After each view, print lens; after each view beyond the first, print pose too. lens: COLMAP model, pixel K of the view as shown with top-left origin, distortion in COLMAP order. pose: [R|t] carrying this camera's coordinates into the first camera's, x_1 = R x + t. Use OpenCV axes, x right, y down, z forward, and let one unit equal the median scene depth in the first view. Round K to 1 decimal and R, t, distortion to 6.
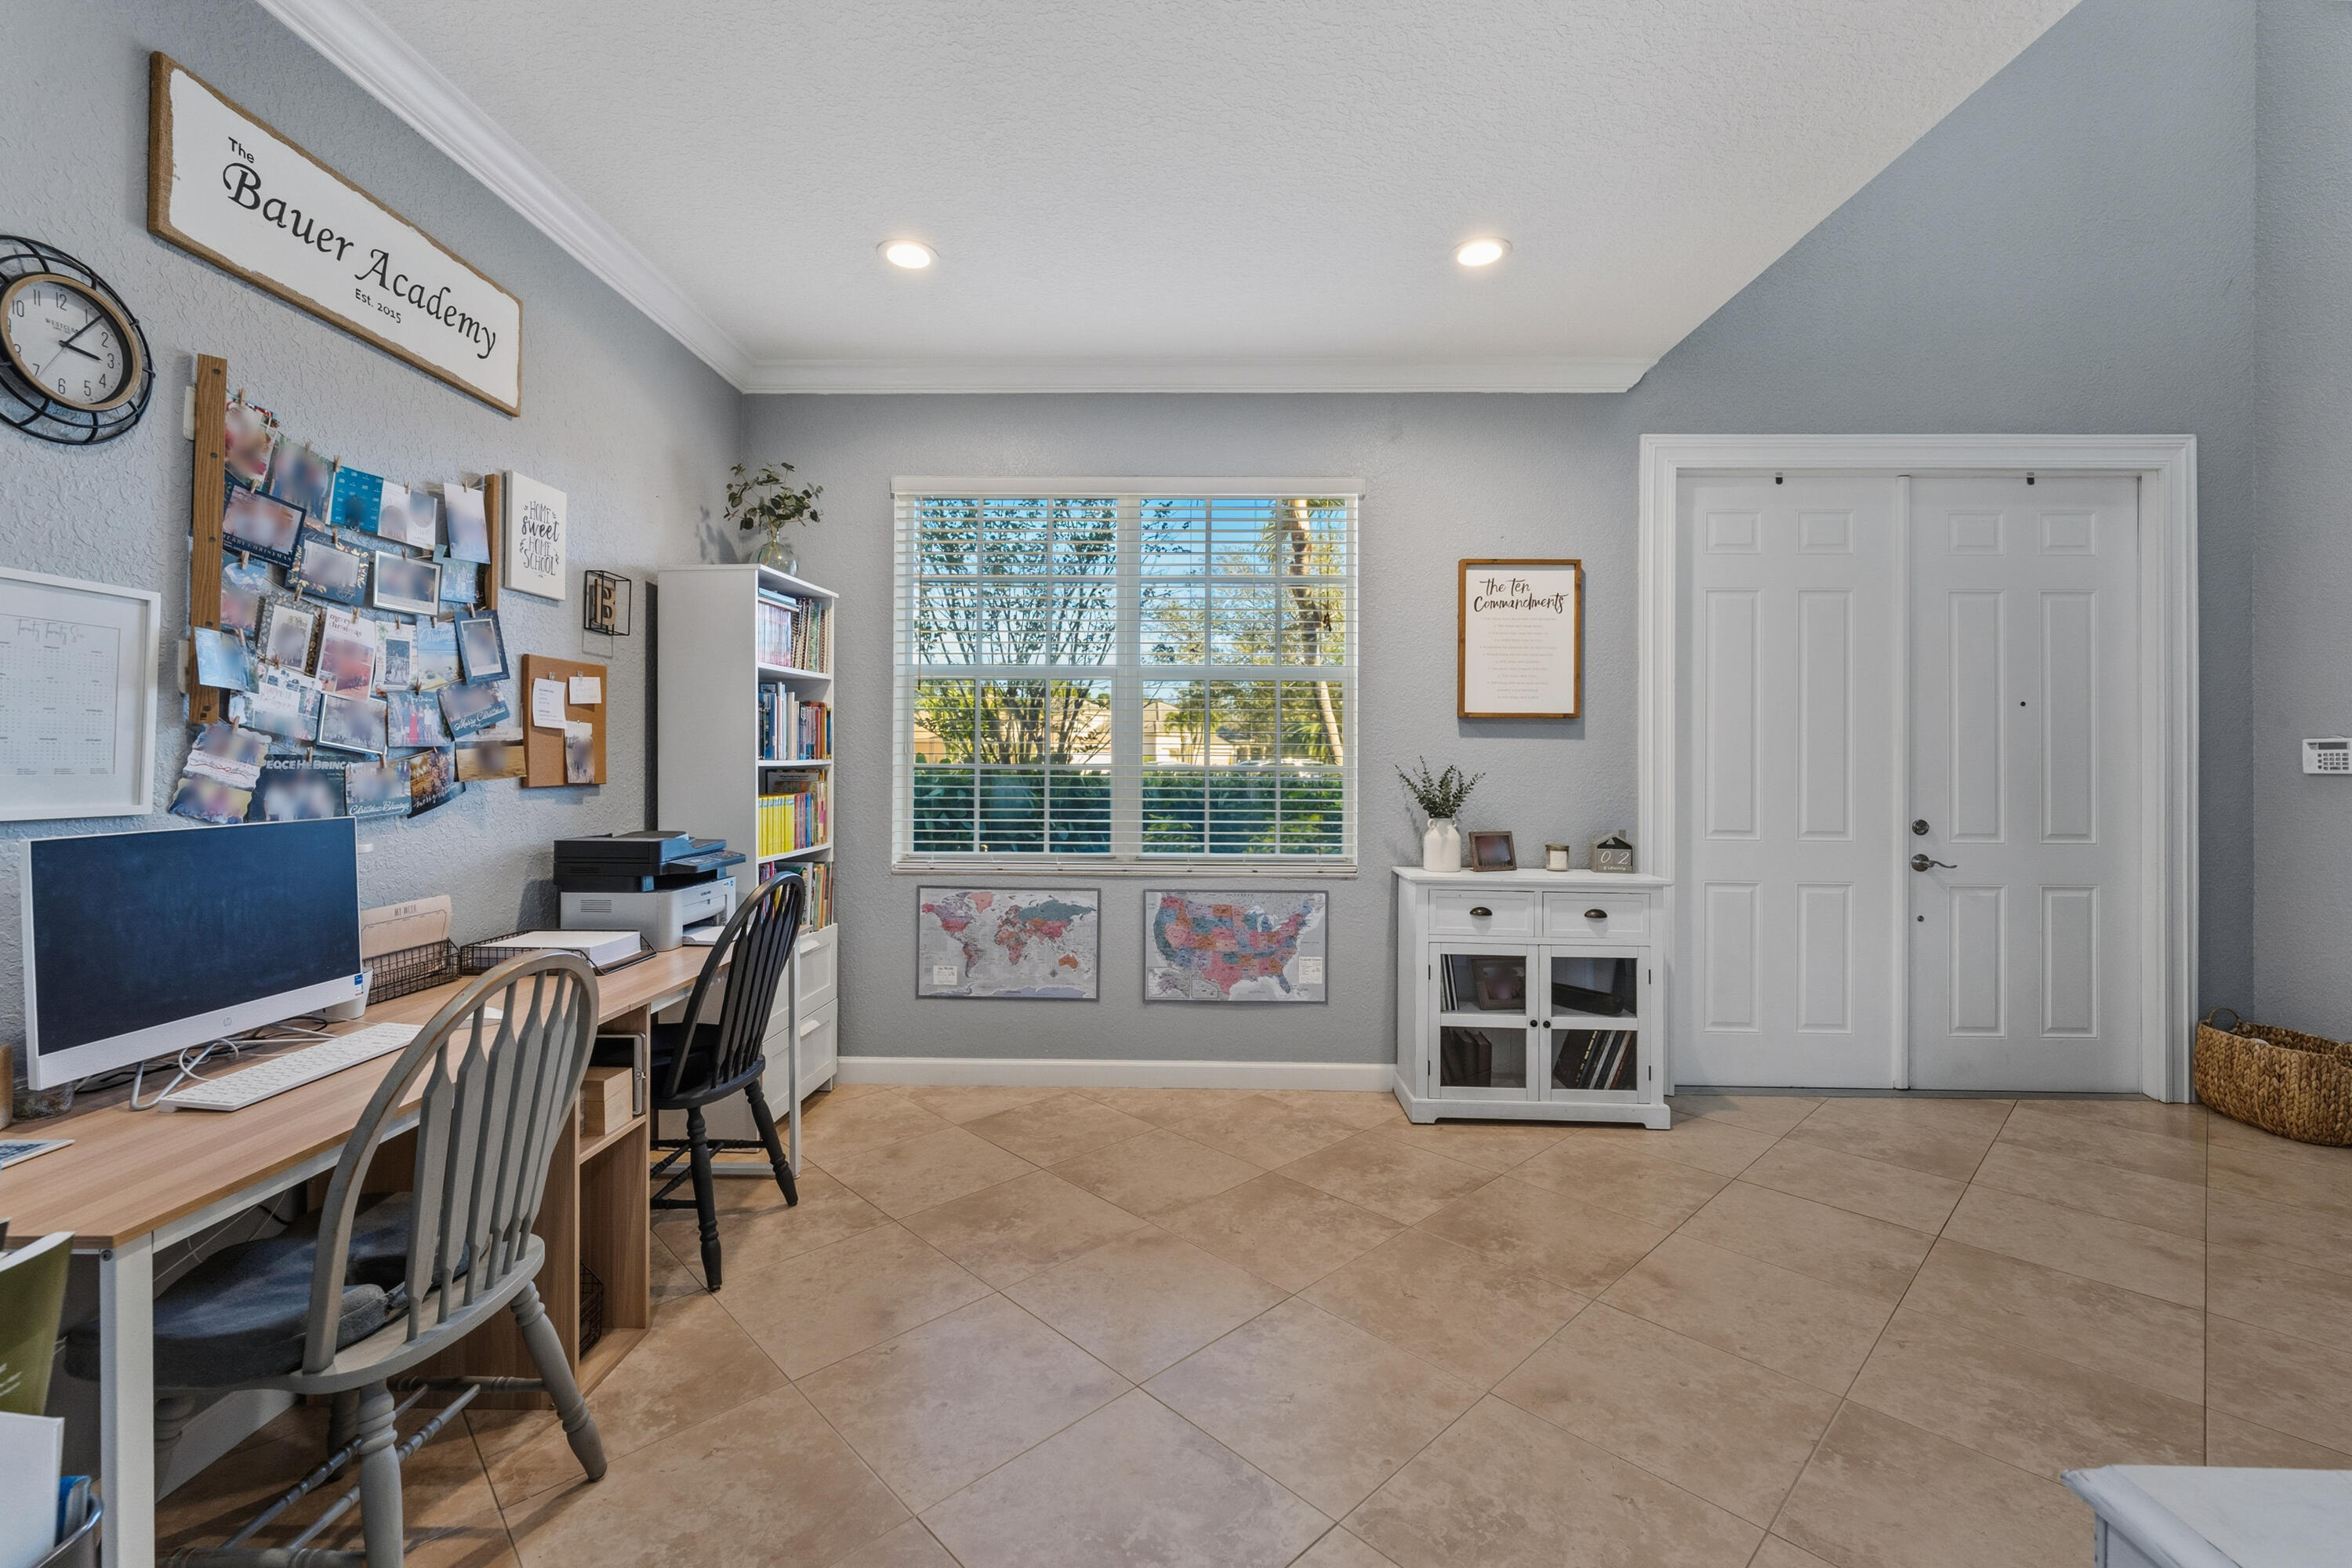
lens RADIAL K [[975.5, 0, 1166.1], [0, 975.5, 758.3], [0, 0, 1]] dist [0.000633, 0.000013]
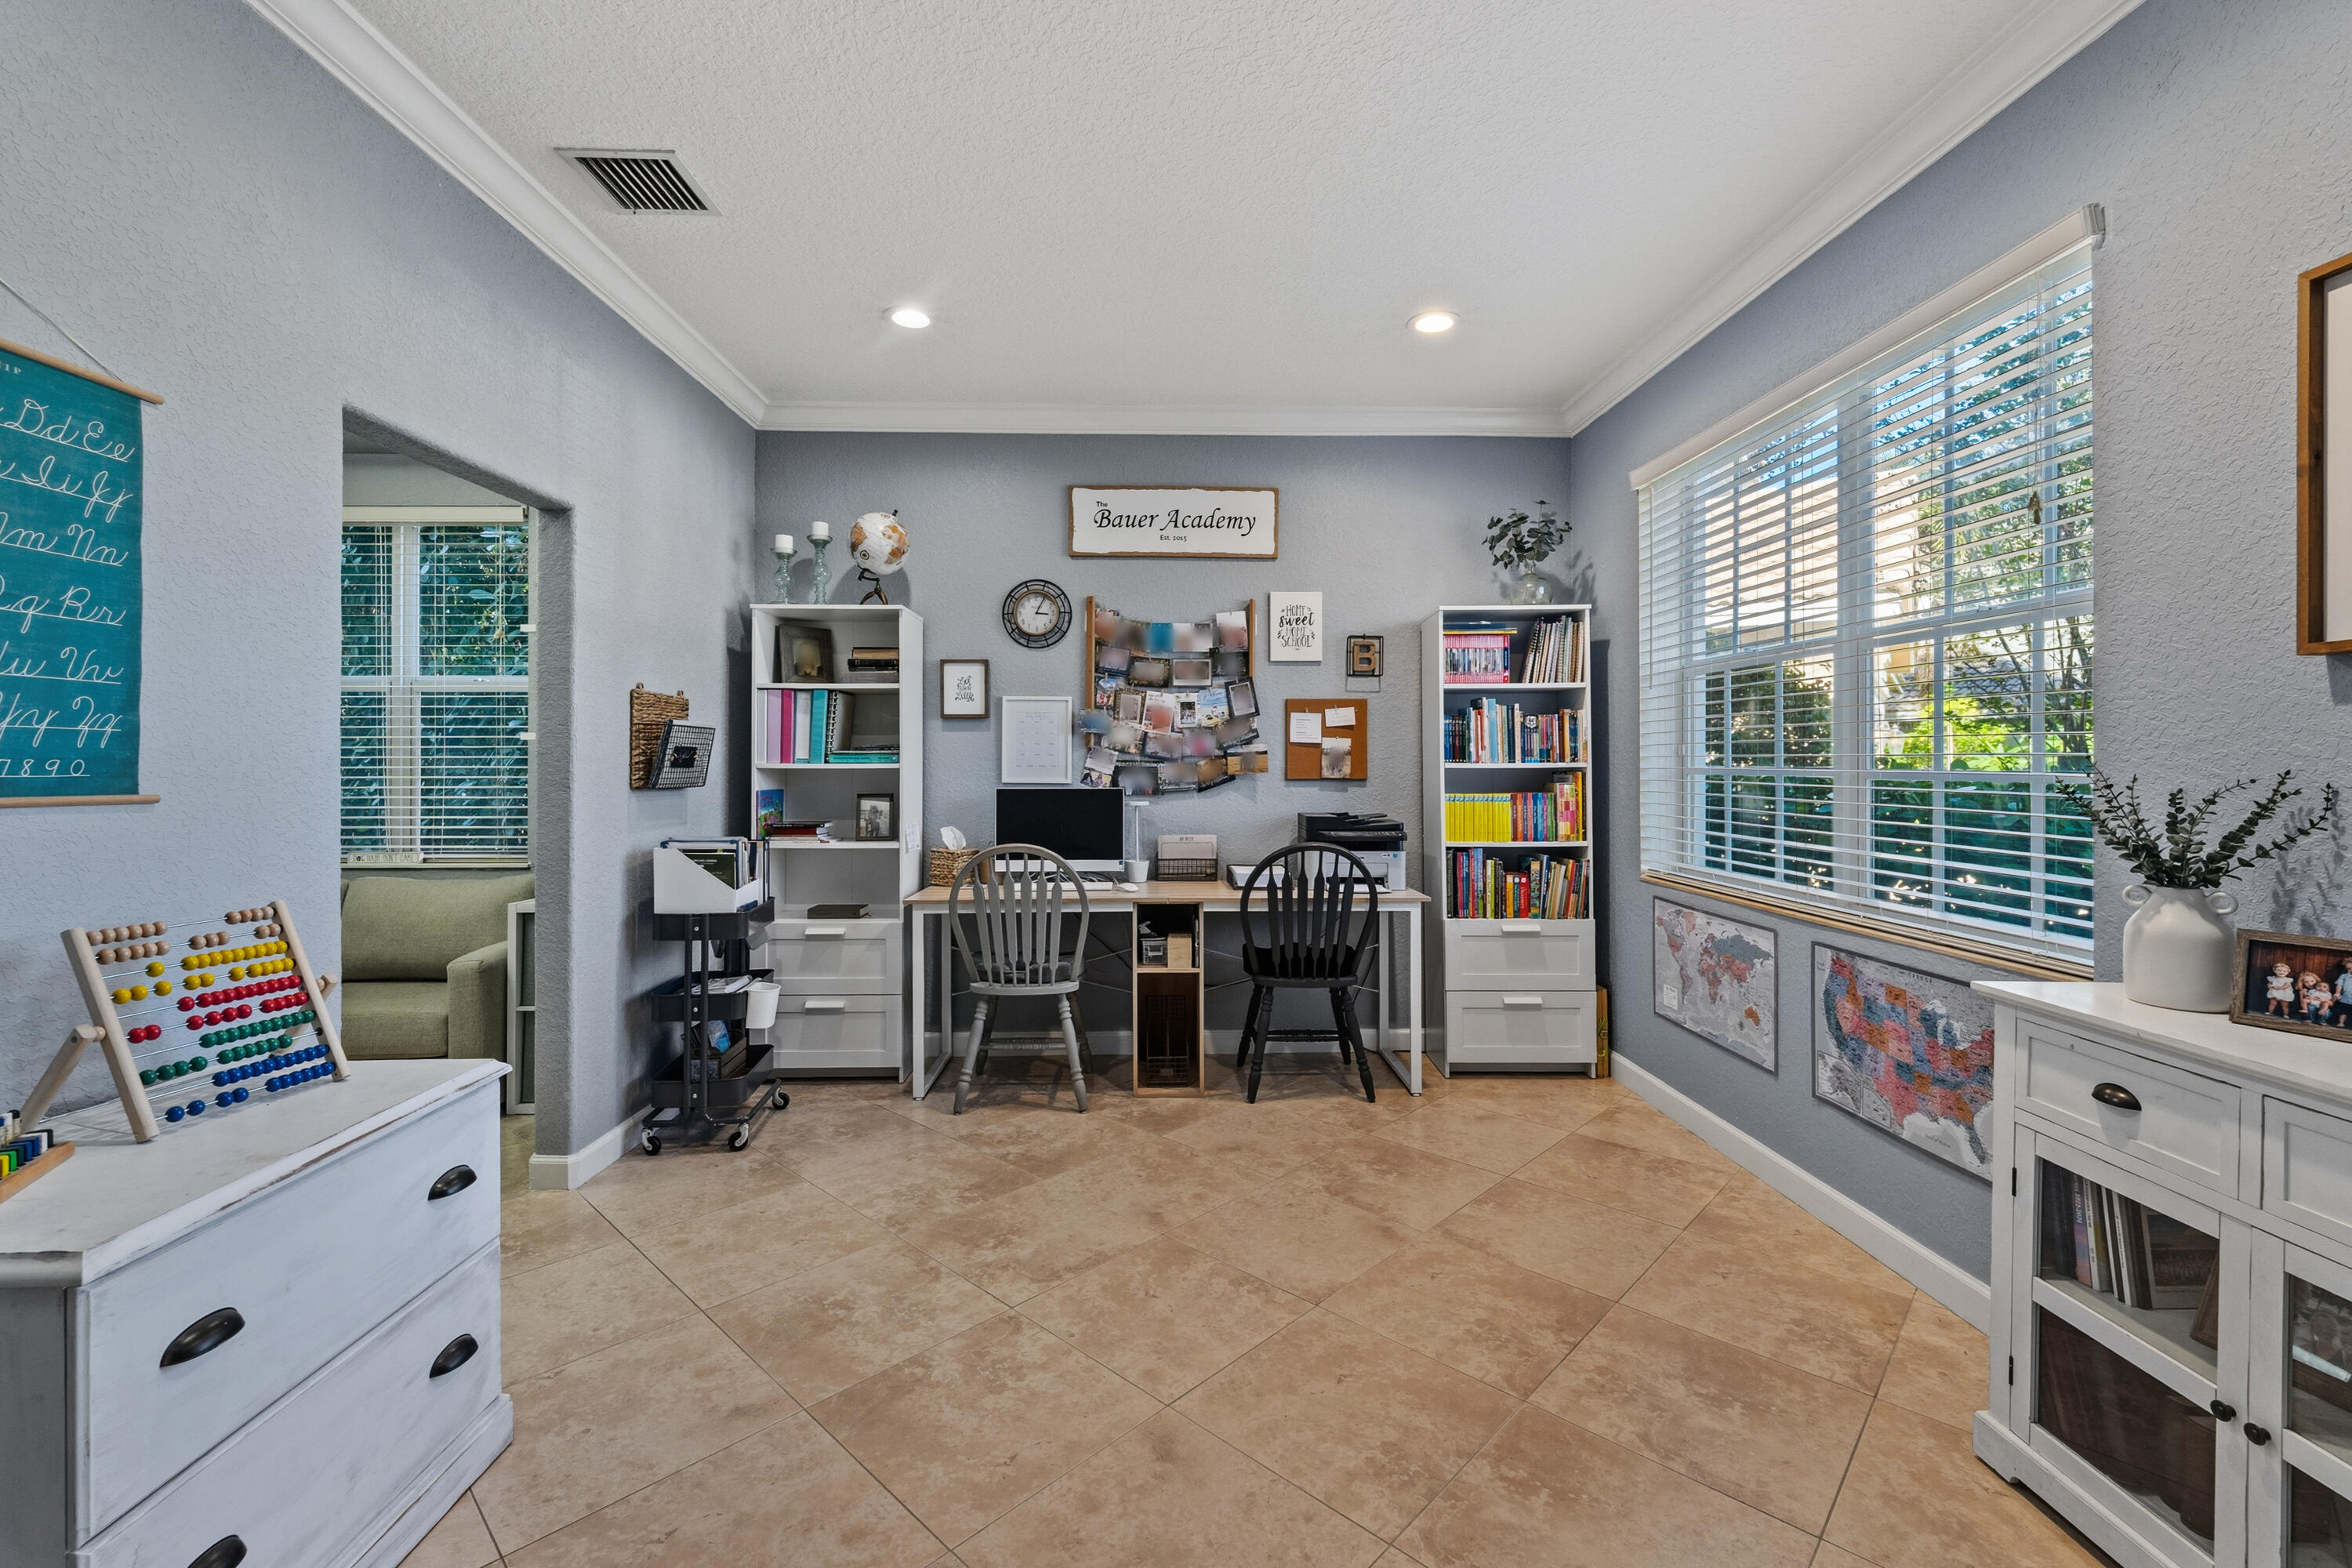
lens RADIAL K [[965.6, 0, 1178.0], [0, 965.6, 769.4], [0, 0, 1]] dist [-0.003997, -0.000160]
pose [[0.069920, 0.002652, -0.997549, 0.885883], [-0.002336, 0.999994, 0.002495, 0.008494], [0.997550, 0.002156, 0.069926, 0.647313]]
